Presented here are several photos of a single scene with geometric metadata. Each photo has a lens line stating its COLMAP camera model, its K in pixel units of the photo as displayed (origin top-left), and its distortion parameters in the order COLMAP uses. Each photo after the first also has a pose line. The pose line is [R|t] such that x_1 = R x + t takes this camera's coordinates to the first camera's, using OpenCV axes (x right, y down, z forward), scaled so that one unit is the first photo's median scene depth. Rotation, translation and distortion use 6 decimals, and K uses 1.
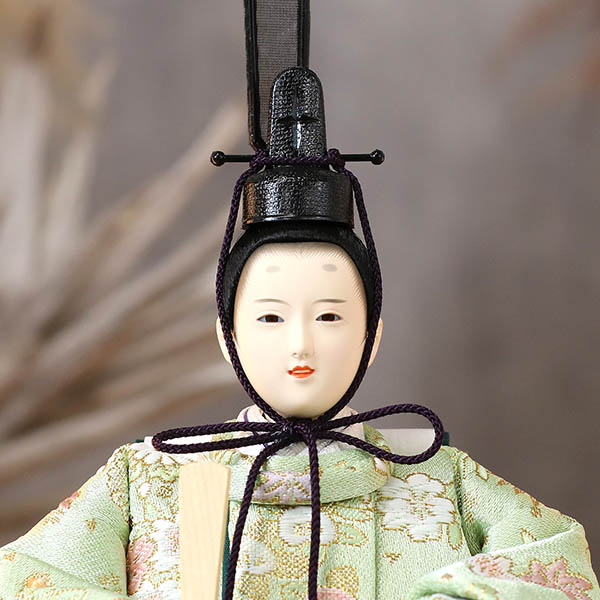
lens RADIAL K [[3282.0, 0, 300.0], [0, 3282.0, 300.0], [0, 0, 1]] dist [-0.217094, 0.000000]
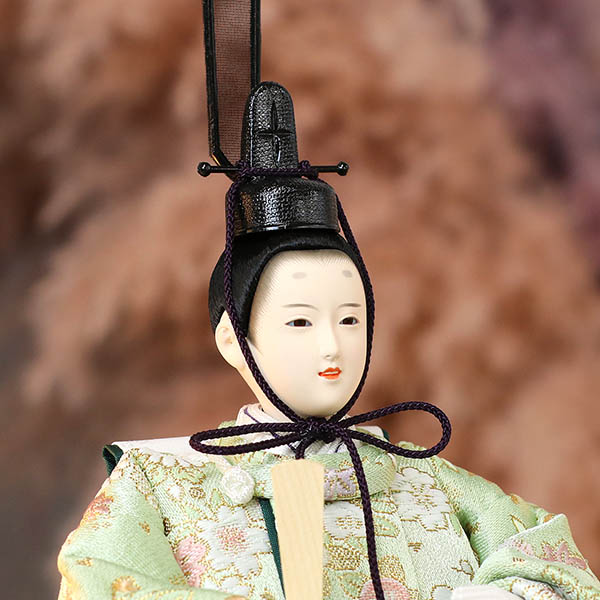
lens RADIAL K [[3282.0, 0, 300.0], [0, 3282.0, 300.1], [0, 0, 1]] dist [-0.217094, 0.000000]
pose [[0.912690, -0.012149, 0.408471, -0.432180], [0.014528, 0.999891, -0.002723, 0.001276], [-0.408393, 0.008419, 0.912767, 0.047627]]
